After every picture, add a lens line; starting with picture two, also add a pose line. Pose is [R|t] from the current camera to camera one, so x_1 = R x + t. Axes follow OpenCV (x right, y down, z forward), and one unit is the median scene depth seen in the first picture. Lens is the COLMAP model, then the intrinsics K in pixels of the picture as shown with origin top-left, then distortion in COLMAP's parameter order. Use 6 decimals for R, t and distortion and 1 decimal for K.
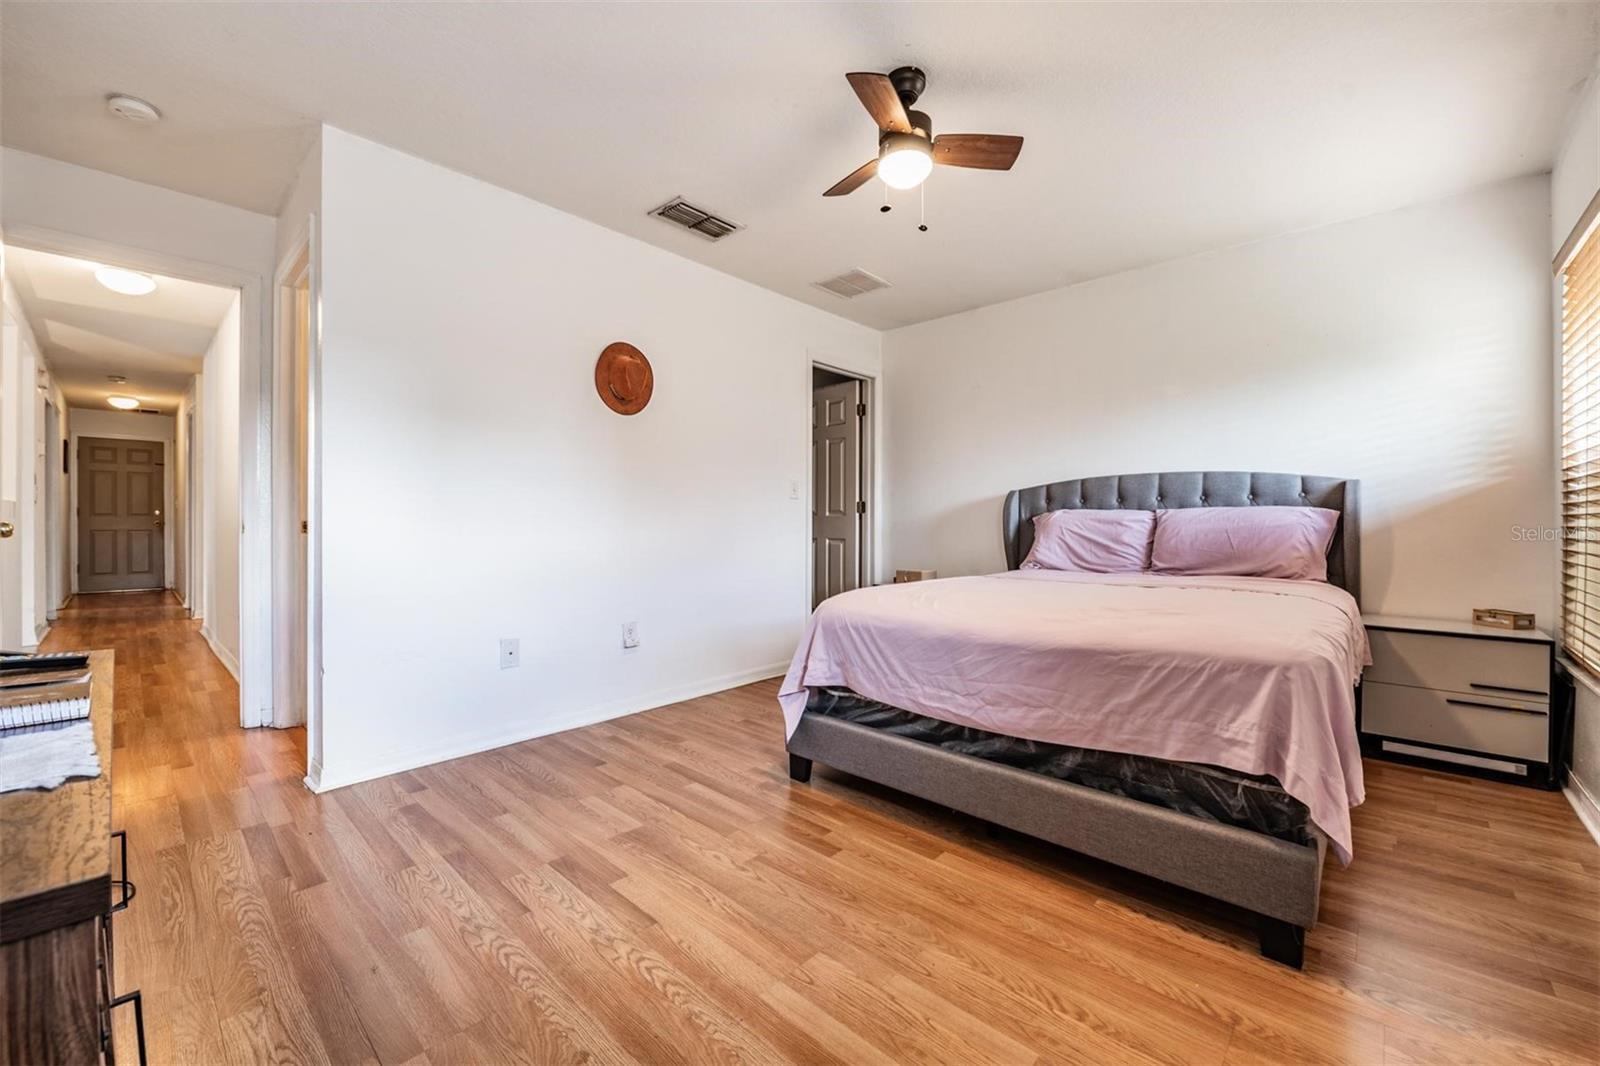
lens RADIAL K [[627.6, 0, 801.3], [0, 627.6, 531.6], [0, 0, 1]] dist [-0.011564, -0.002617]
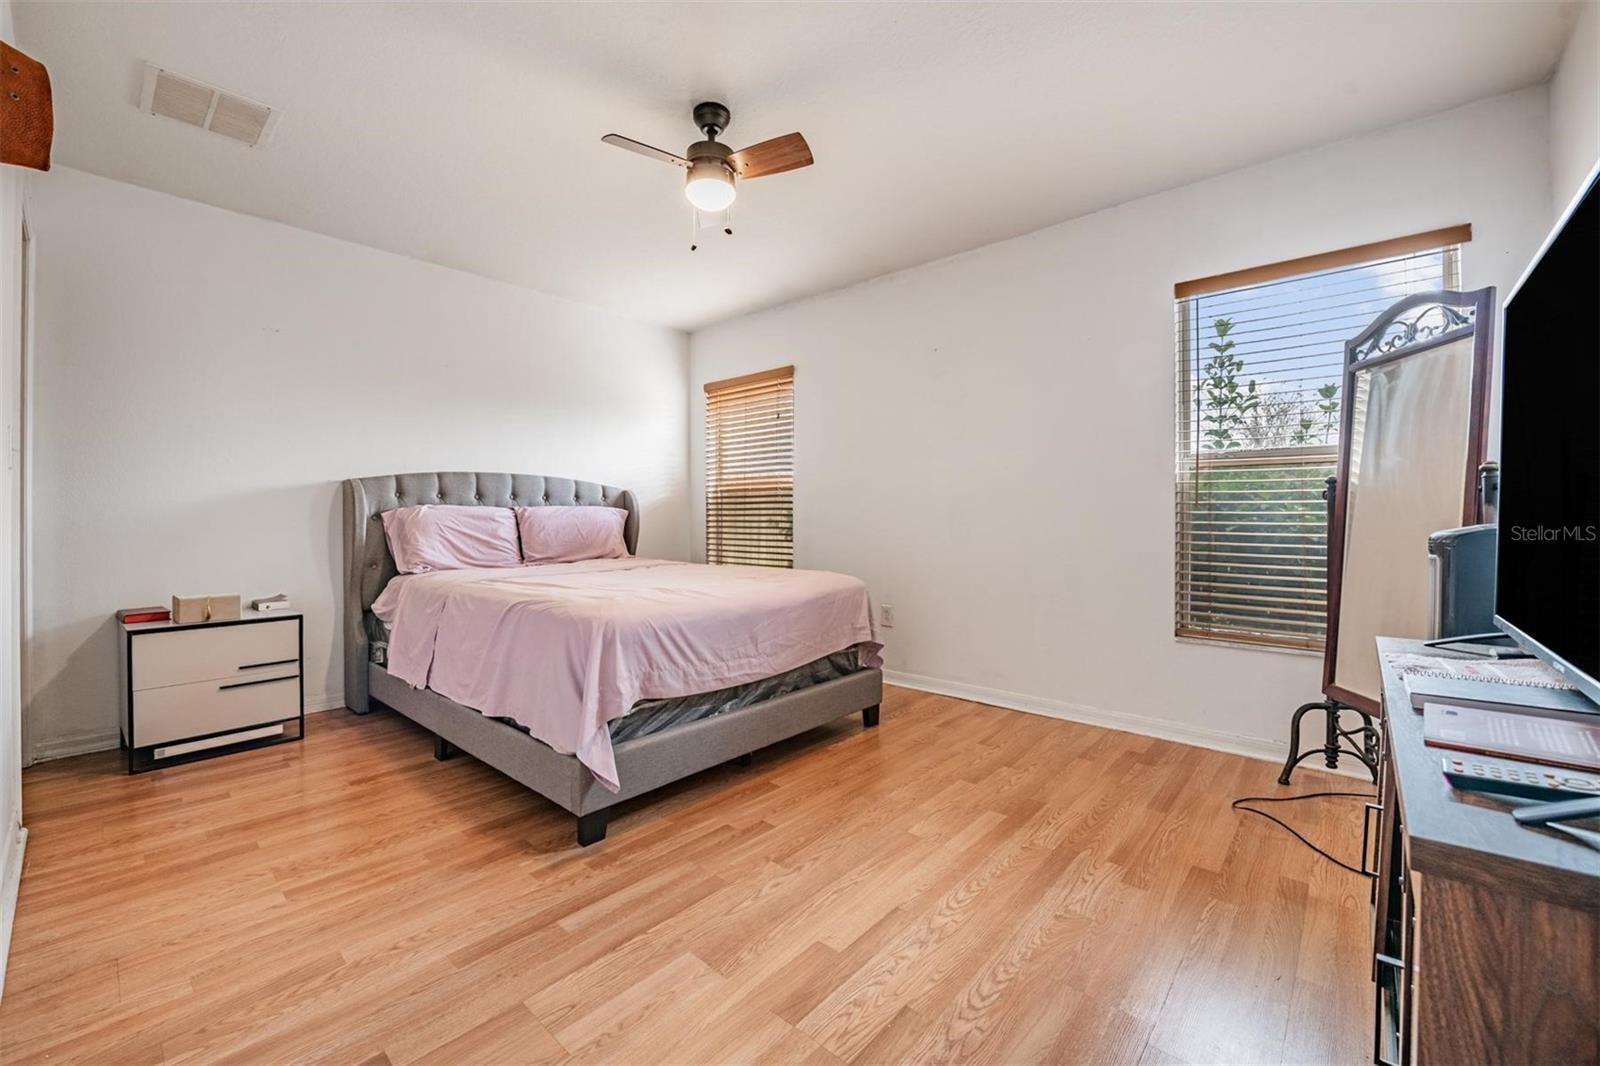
lens RADIAL K [[627.6, 0, 801.9], [0, 627.6, 524.8], [0, 0, 1]] dist [-0.011564, -0.002617]
pose [[-0.010735, -0.011257, 0.999879, -0.857732], [0.016755, 0.999794, 0.011436, -0.012098], [-0.999802, 0.016875, -0.010544, 0.793459]]
